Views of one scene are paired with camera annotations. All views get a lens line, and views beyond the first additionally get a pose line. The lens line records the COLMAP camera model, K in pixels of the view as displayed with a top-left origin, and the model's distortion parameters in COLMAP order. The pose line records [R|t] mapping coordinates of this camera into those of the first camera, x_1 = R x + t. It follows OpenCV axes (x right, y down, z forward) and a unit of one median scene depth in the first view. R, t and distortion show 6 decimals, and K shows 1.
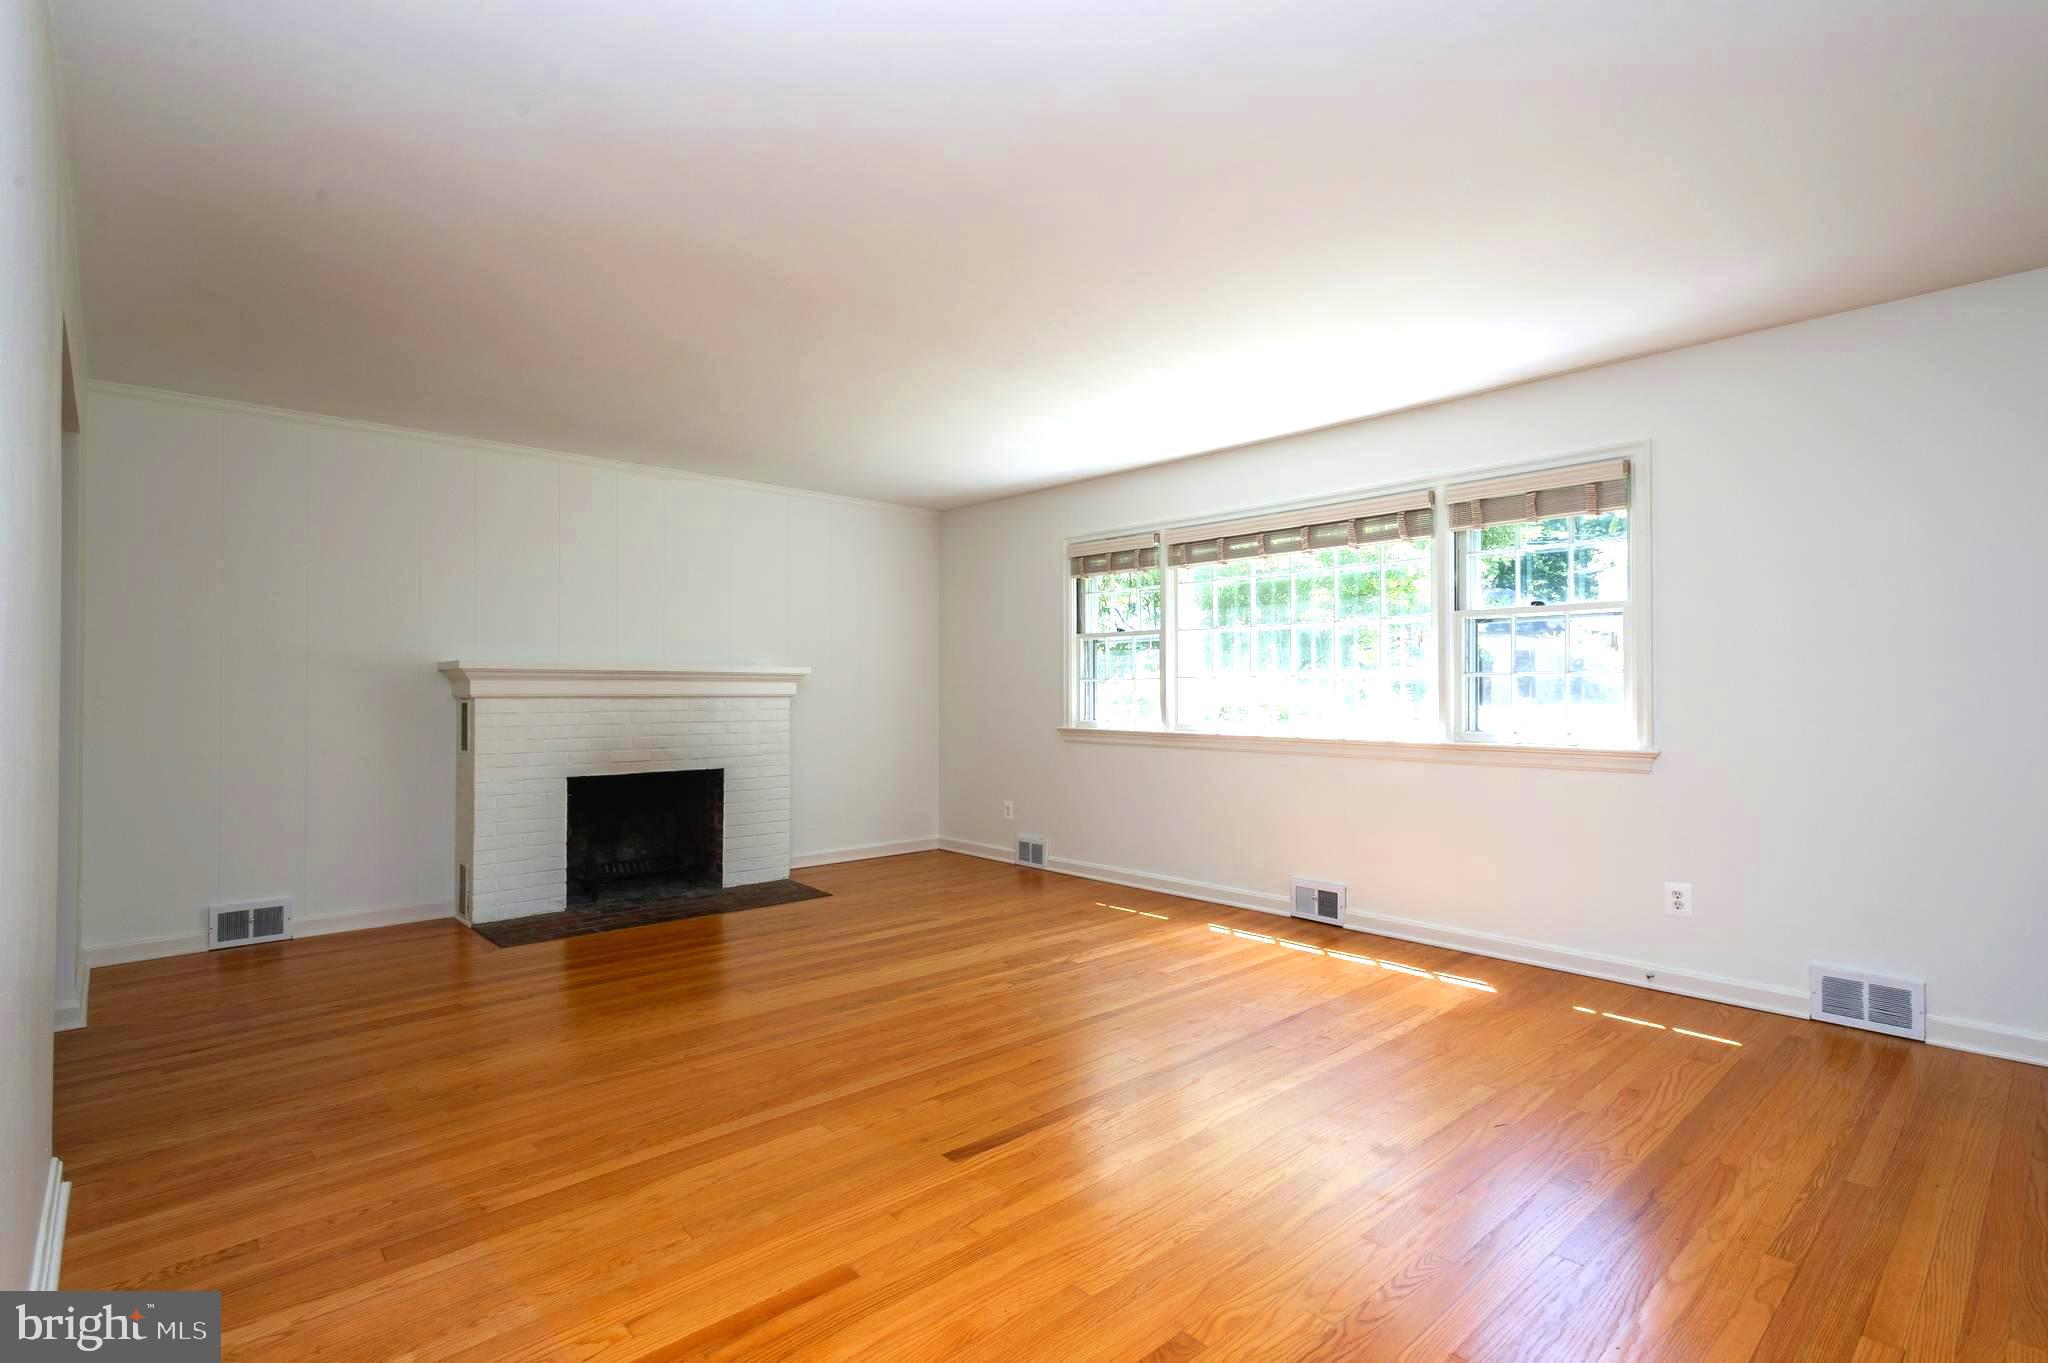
lens RADIAL K [[1001.5, 0, 1013.3], [0, 1001.5, 673.8], [0, 0, 1]] dist [0.013134, -0.000226]
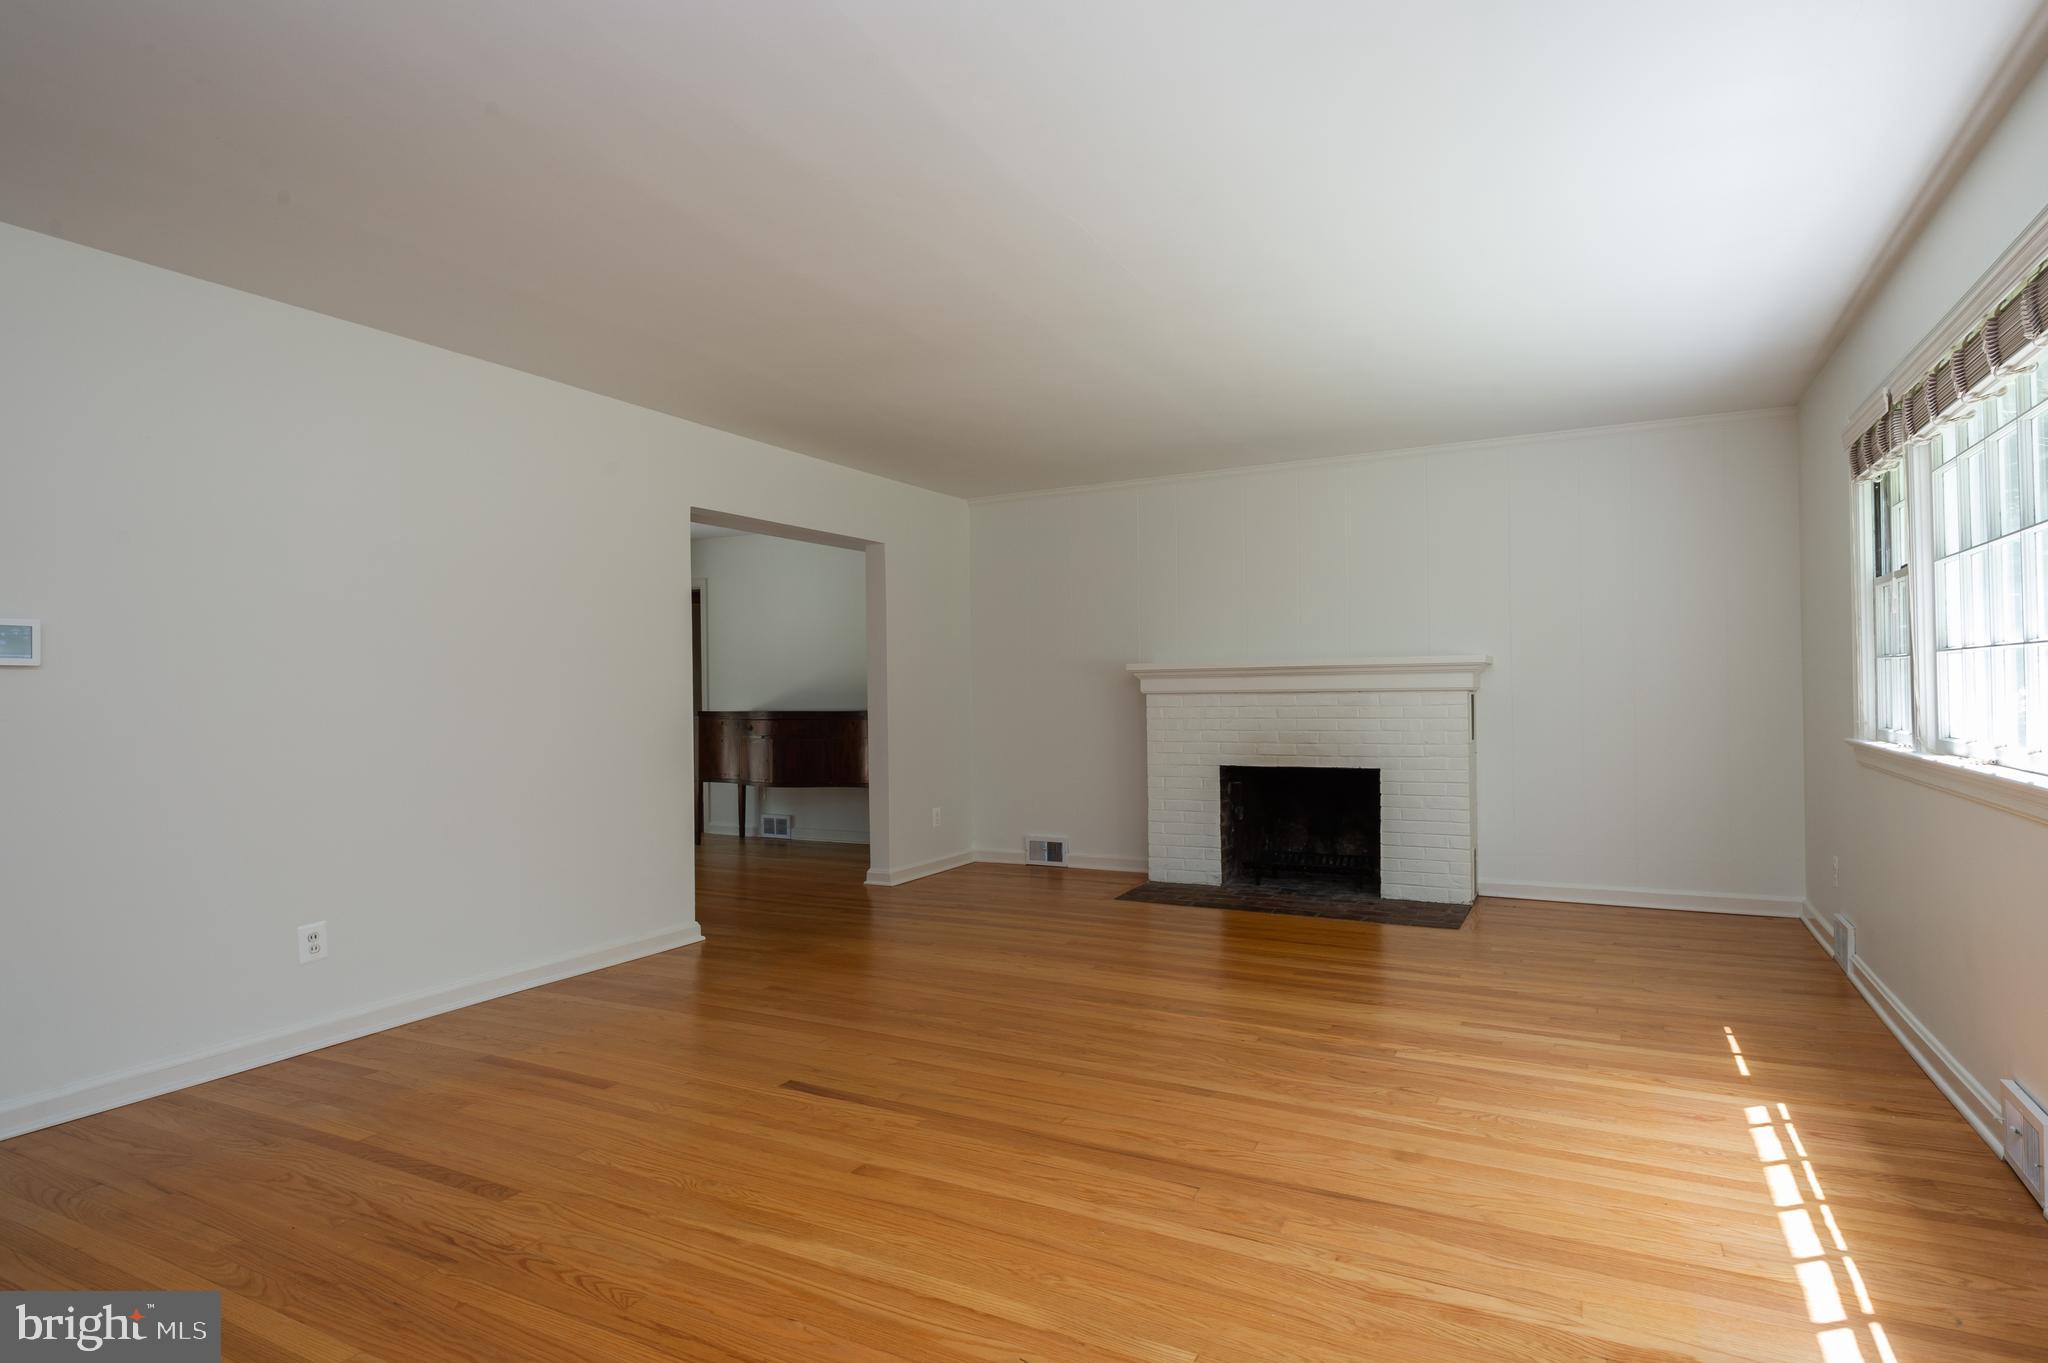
lens RADIAL K [[1071.6, 0, 1037.3], [0, 1071.6, 689.6], [0, 0, 1]] dist [0.011666, 0.001062]
pose [[0.336512, -0.005298, -0.941664, 0.616040], [0.032910, 0.999439, 0.006137, 0.005292], [0.941104, -0.033055, 0.336498, 0.424433]]
